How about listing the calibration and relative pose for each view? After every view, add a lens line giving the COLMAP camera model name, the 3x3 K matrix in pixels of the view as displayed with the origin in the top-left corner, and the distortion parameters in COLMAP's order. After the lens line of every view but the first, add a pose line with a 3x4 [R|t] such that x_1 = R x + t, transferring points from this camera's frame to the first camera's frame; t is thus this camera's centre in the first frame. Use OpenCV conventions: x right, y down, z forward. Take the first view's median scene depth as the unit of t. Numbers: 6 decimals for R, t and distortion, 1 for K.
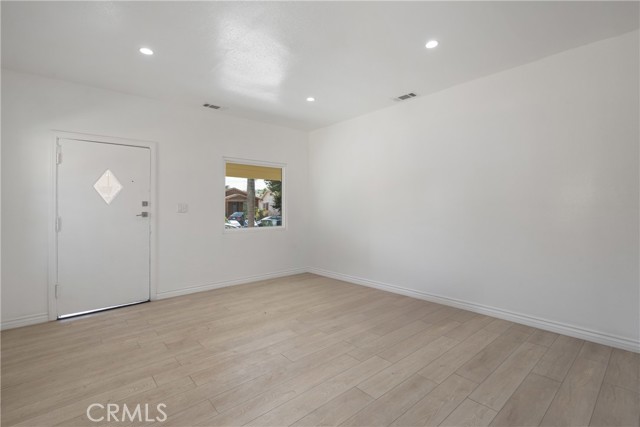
lens RADIAL K [[293.2, 0, 320.0], [0, 293.2, 213.5], [0, 0, 1]] dist [-0.004047, 0.000203]
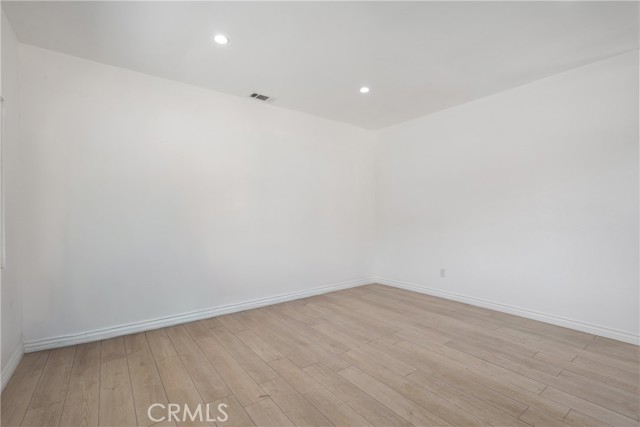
lens RADIAL K [[293.2, 0, 320.0], [0, 293.2, 213.5], [0, 0, 1]] dist [-0.004047, 0.000203]
pose [[0.081548, 0.011305, 0.996605, -0.844358], [0.019926, 0.999717, -0.012971, -0.001383], [-0.996470, 0.020916, 0.081300, 0.959142]]
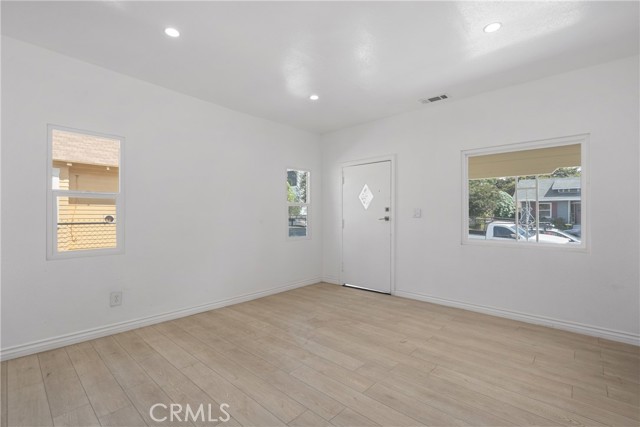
lens RADIAL K [[293.2, 0, 320.0], [0, 293.2, 213.5], [0, 0, 1]] dist [-0.004047, 0.000203]
pose [[0.109610, 0.000824, -0.993974, 0.673048], [-0.020940, 0.999780, -0.001480, -0.011172], [0.993754, 0.020976, 0.109603, 0.768002]]
